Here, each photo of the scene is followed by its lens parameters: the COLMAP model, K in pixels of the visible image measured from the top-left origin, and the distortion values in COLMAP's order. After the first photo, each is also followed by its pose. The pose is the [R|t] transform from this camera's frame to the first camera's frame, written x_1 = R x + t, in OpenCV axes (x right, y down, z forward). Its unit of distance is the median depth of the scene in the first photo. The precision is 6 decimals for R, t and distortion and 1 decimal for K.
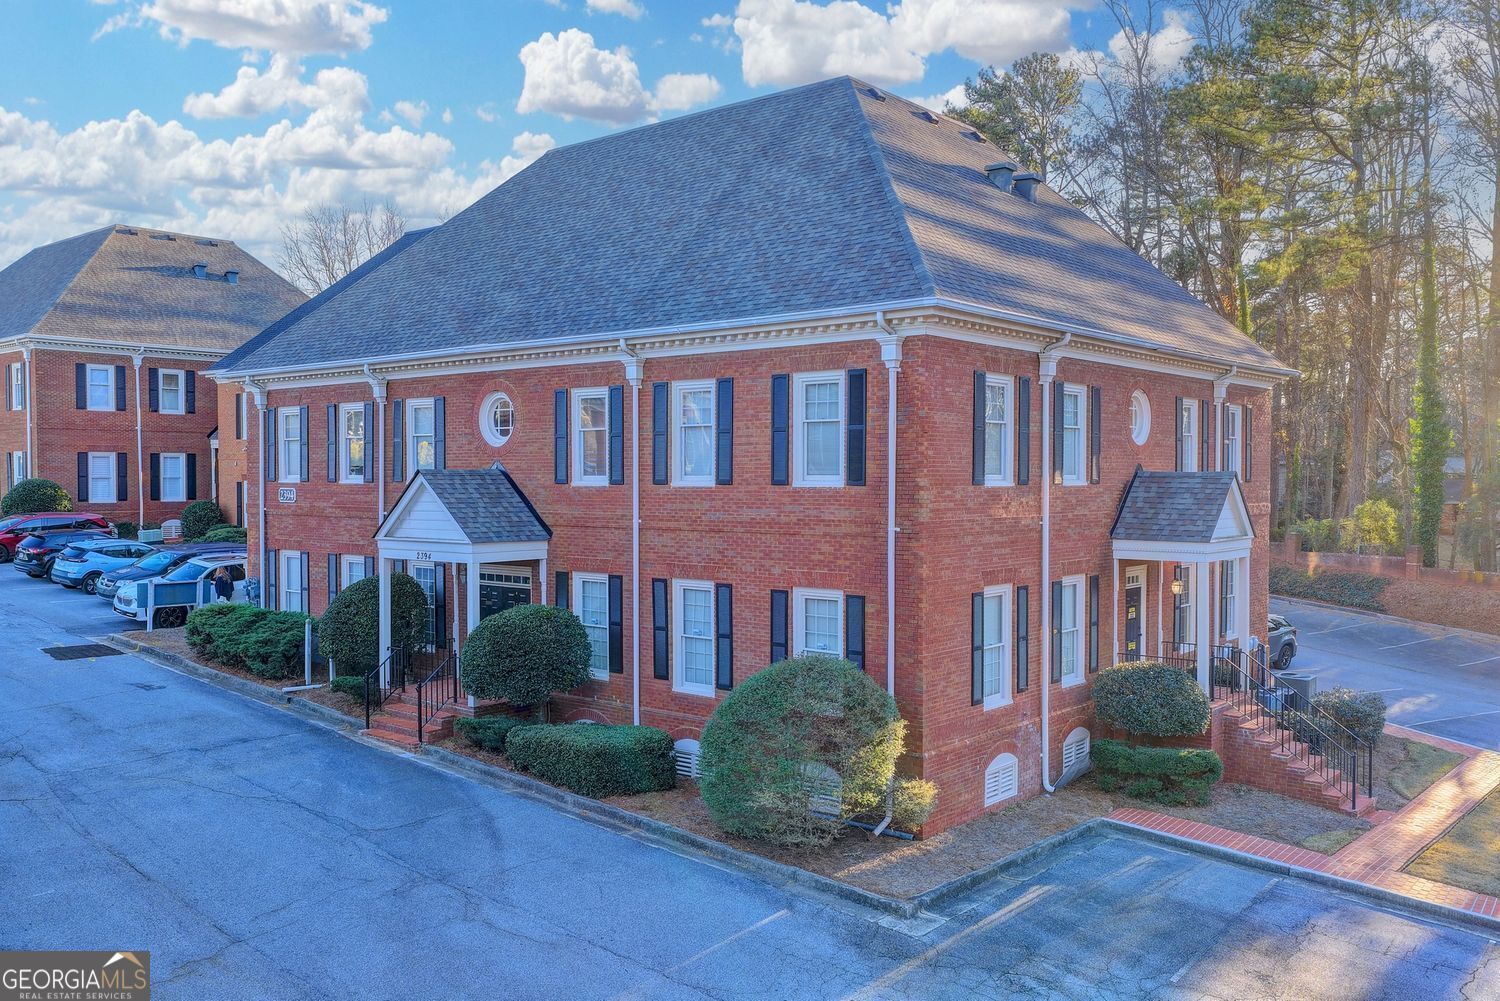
lens RADIAL K [[1232.0, 0, 750.0], [0, 1232.0, 500.5], [0, 0, 1]] dist [-0.008508, 0.015618]
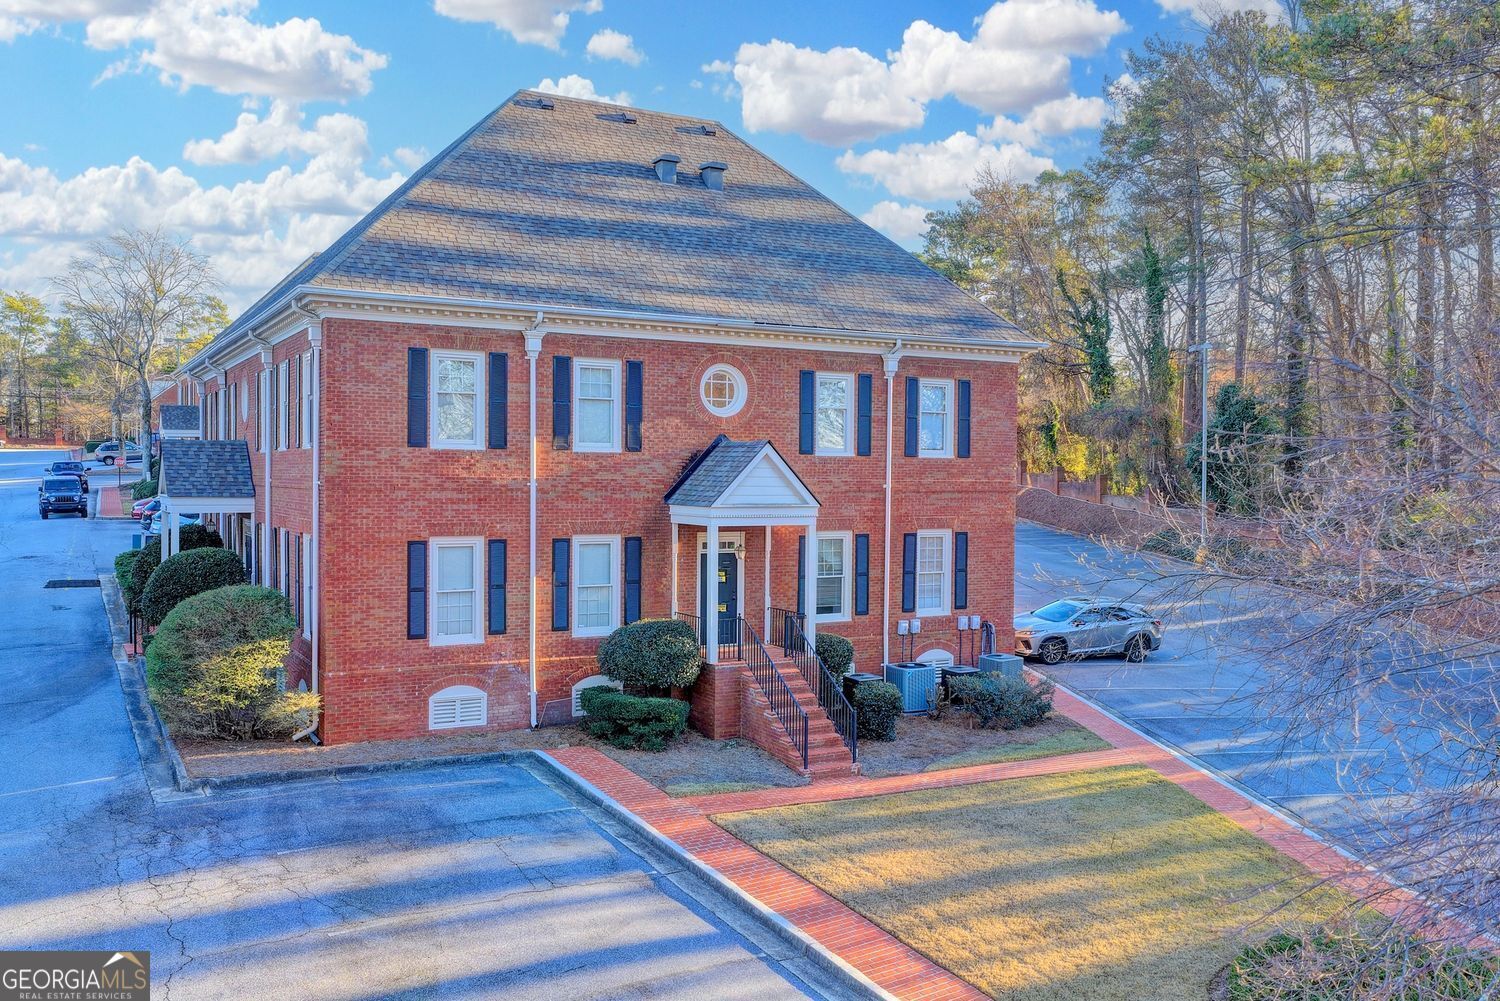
lens RADIAL K [[1232.0, 0, 750.0], [0, 1232.0, 500.5], [0, 0, 1]] dist [-0.008508, 0.015618]
pose [[0.941056, 0.016669, -0.337840, 0.849791], [-0.016408, 0.999859, 0.003629, 0.027409], [0.337853, 0.002128, 0.941197, 0.025233]]
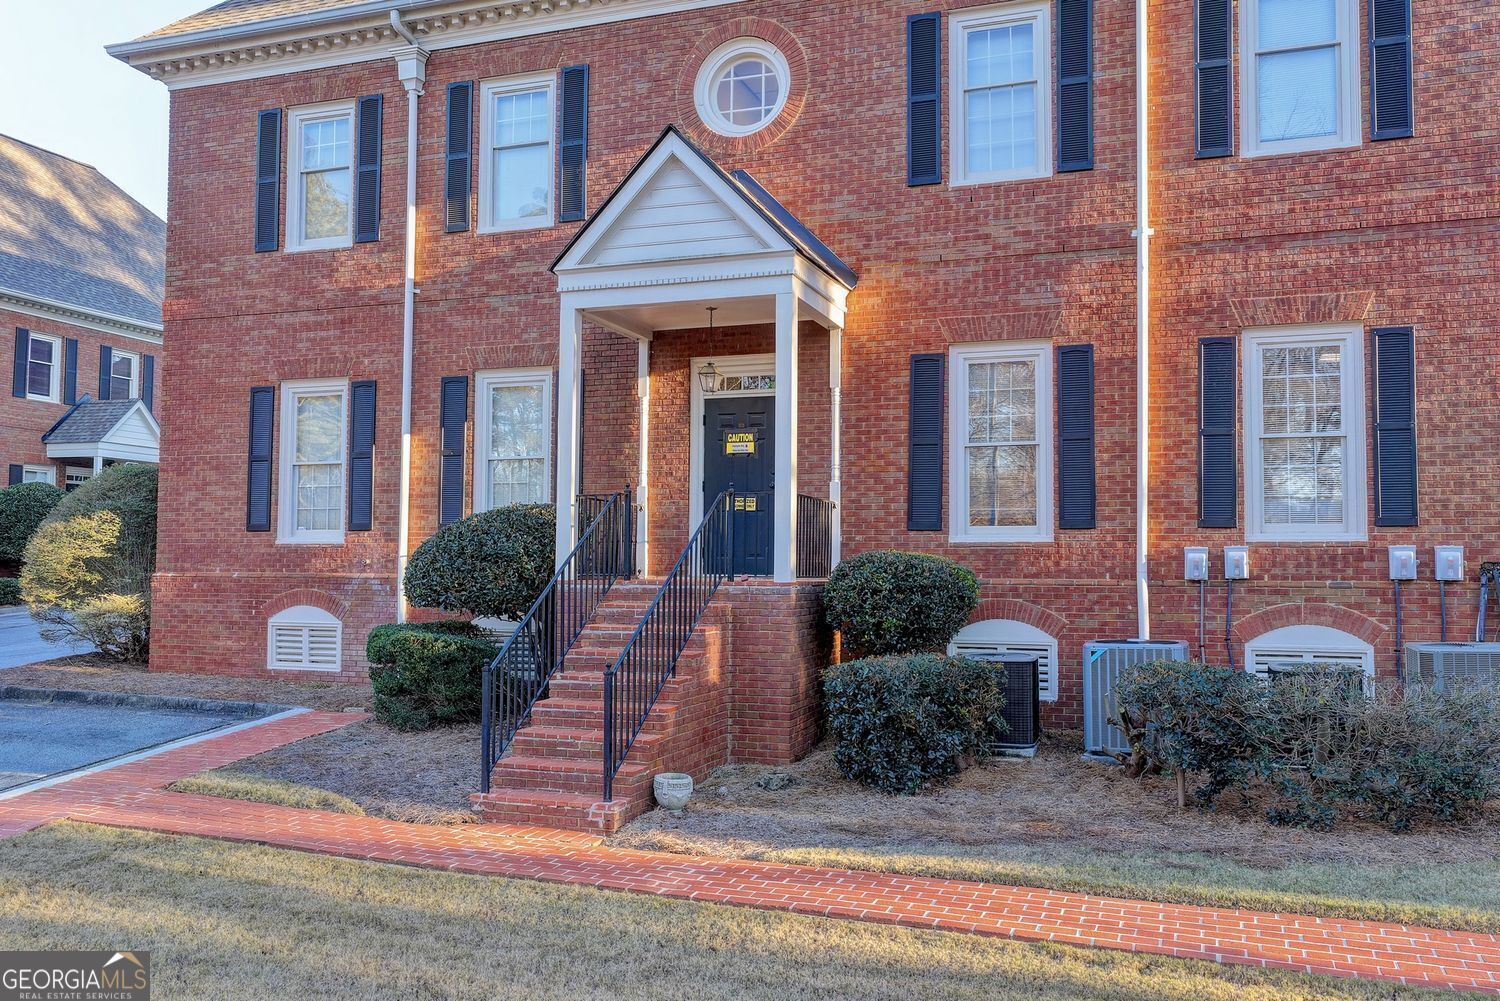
lens RADIAL K [[1232.0, 0, 750.0], [0, 1232.0, 500.5], [0, 0, 1]] dist [-0.008508, 0.015618]
pose [[0.365660, -0.051387, -0.929329, 1.005309], [-0.024624, 0.997591, -0.064851, 0.186685], [0.930423, 0.046597, 0.363514, 0.991323]]
